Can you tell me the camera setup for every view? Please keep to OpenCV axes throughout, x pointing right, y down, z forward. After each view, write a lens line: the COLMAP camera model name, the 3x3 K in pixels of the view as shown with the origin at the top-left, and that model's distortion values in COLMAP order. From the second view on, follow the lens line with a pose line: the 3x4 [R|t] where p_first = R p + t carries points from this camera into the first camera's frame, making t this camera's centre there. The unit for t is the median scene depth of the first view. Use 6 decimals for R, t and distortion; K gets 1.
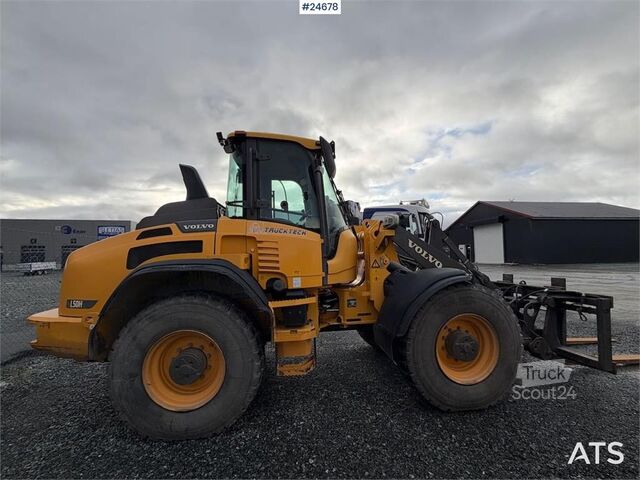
lens RADIAL K [[256.7, 0, 319.1], [0, 256.7, 246.4], [0, 0, 1]] dist [-0.010305, 0.000363]
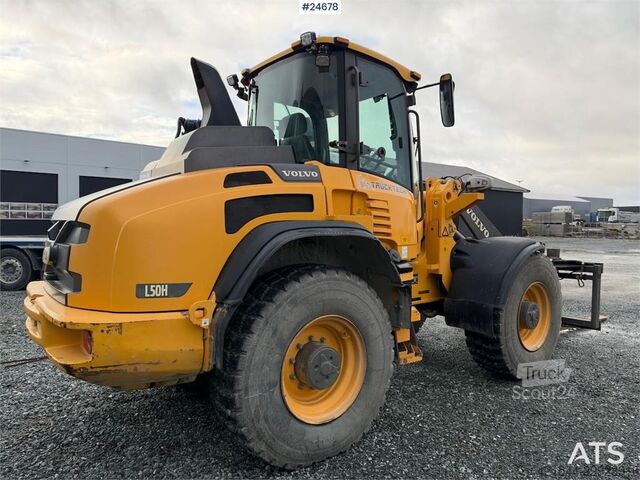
lens RADIAL K [[451.2, 0, 320.4], [0, 451.2, 234.8], [0, 0, 1]] dist [0.034249, -0.046934]
pose [[0.862013, 0.007686, 0.506827, -1.032219], [-0.033384, 0.998575, 0.041637, 0.034347], [-0.505785, -0.052812, 0.861042, -0.090339]]
